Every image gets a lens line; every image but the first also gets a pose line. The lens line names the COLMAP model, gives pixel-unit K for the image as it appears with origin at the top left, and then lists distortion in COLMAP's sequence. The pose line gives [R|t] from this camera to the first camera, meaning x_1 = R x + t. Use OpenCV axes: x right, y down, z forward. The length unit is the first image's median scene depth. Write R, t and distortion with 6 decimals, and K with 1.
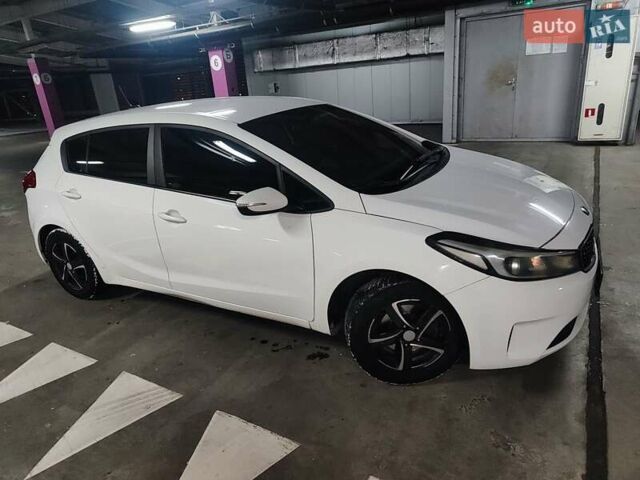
lens RADIAL K [[437.6, 0, 320.0], [0, 437.6, 240.0], [0, 0, 1]] dist [0.002202, 0.004703]
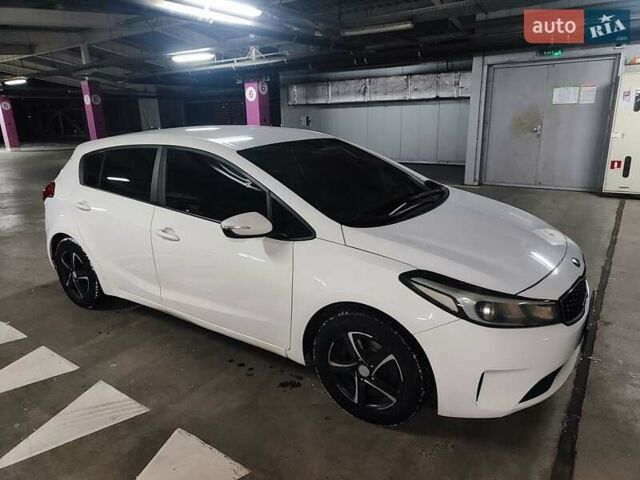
lens RADIAL K [[437.6, 0, 320.0], [0, 437.6, 240.0], [0, 0, 1]] dist [0.002202, 0.004703]
pose [[0.994654, 0.078808, -0.066732, 0.036013], [-0.083471, 0.994033, -0.070225, 0.001136], [0.060799, 0.075419, 0.995297, -0.003850]]
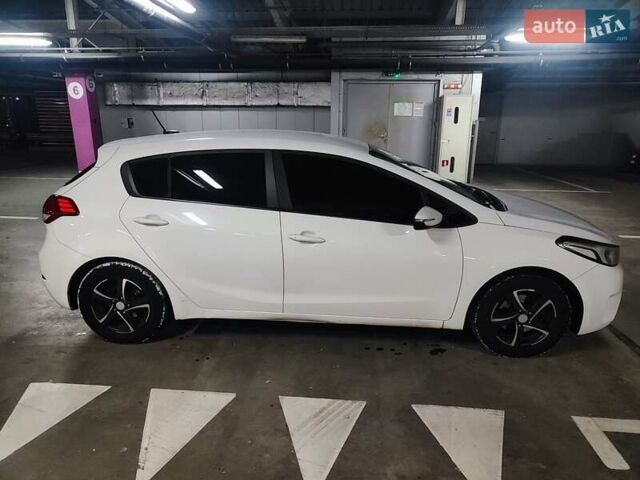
lens RADIAL K [[437.6, 0, 320.0], [0, 437.6, 240.0], [0, 0, 1]] dist [0.002202, 0.004703]
pose [[0.898703, -0.030955, 0.437465, -0.295224], [0.074158, 0.993868, -0.082019, 0.015388], [-0.432243, 0.106152, 0.895487, 0.020755]]
